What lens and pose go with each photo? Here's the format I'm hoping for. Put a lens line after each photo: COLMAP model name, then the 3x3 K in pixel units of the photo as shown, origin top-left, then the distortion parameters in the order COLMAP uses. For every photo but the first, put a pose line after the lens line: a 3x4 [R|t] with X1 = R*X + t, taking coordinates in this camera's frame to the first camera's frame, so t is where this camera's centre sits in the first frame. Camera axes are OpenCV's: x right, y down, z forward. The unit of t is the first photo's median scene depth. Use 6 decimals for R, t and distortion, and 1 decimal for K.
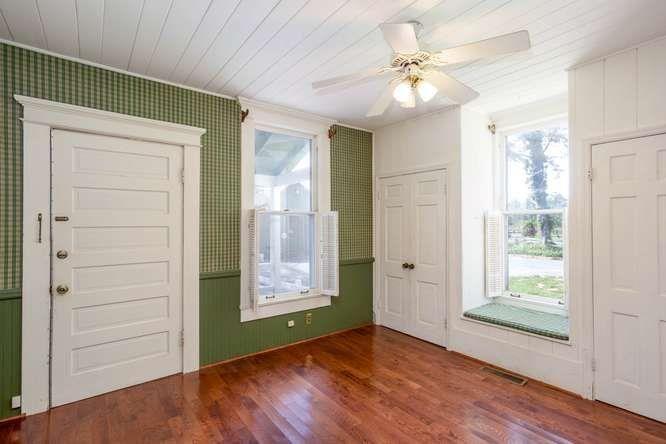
lens RADIAL K [[329.1, 0, 334.7], [0, 329.1, 221.7], [0, 0, 1]] dist [0.007566, 0.007585]
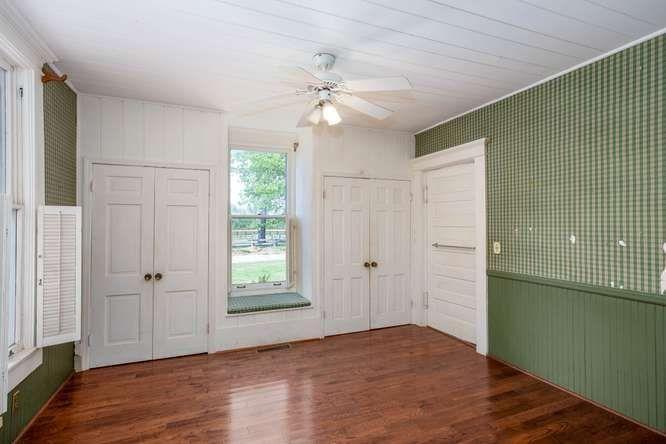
lens RADIAL K [[329.1, 0, 332.9], [0, 329.1, 224.2], [0, 0, 1]] dist [0.007566, 0.007585]
pose [[0.267356, 0.000528, 0.963598, -0.554300], [-0.010831, 0.999938, 0.002458, -0.004481], [-0.963537, -0.011094, 0.267346, 0.420923]]
